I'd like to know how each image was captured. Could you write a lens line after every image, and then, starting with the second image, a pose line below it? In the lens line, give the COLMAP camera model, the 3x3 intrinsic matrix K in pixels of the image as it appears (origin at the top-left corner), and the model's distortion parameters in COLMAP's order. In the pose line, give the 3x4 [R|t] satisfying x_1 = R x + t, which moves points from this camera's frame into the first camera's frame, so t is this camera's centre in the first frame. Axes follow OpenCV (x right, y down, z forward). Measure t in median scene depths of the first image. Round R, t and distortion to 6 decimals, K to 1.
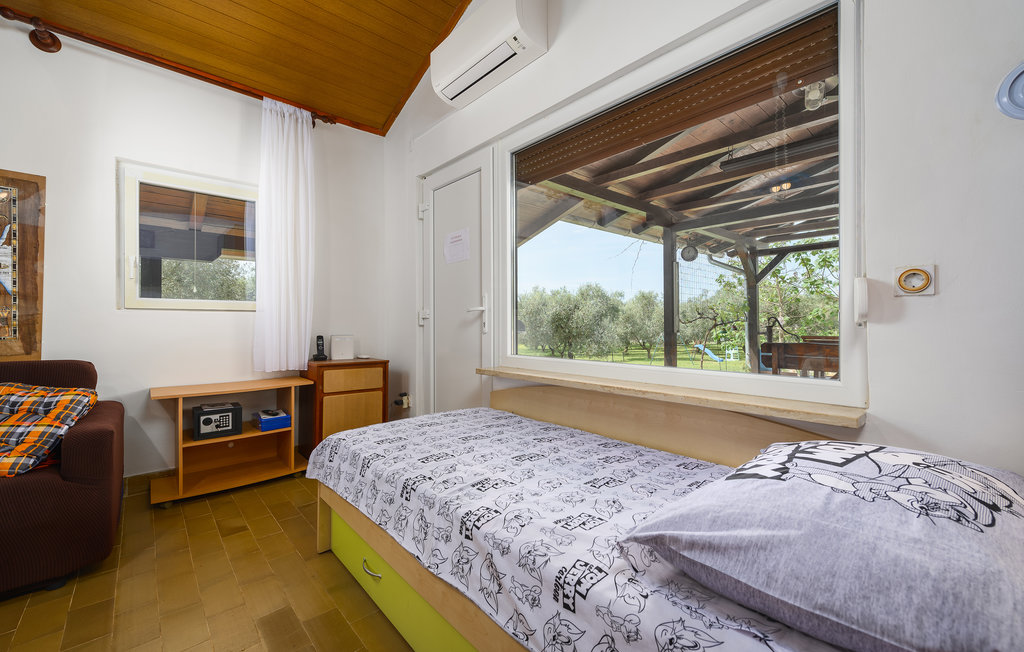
lens RADIAL K [[408.3, 0, 512.0], [0, 408.3, 326.0], [0, 0, 1]] dist [0.000899, 0.000017]
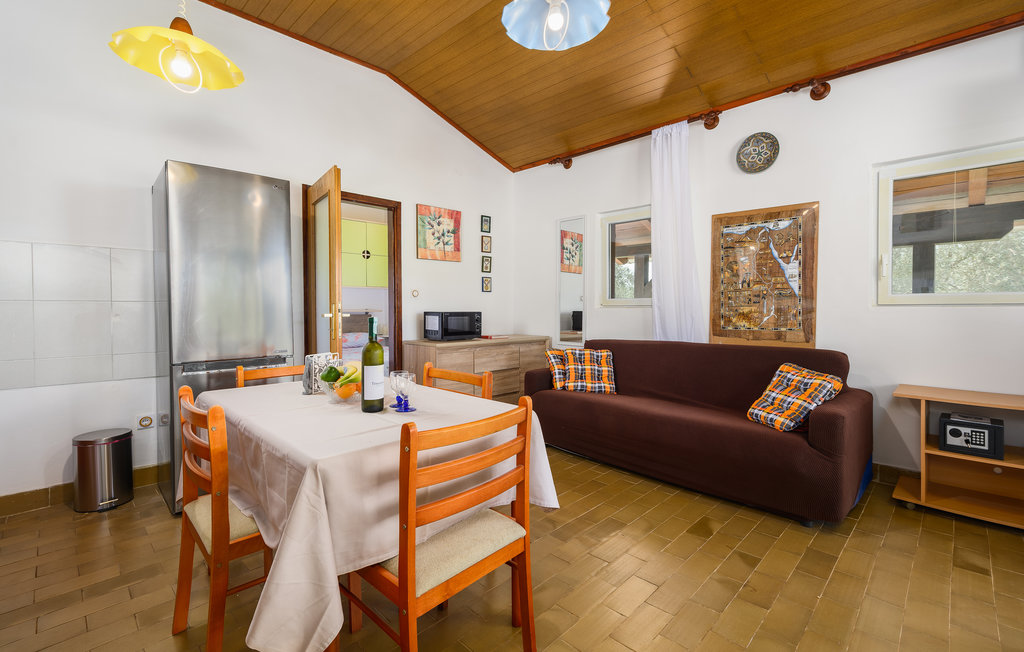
lens RADIAL K [[460.8, 0, 512.0], [0, 460.8, 326.0], [0, 0, 1]] dist [-0.000685, -0.000287]
pose [[0.056549, 0.043865, -0.997436, 0.219247], [-0.001176, 0.999037, 0.043868, -0.046854], [0.998399, -0.001308, 0.056546, -0.011242]]
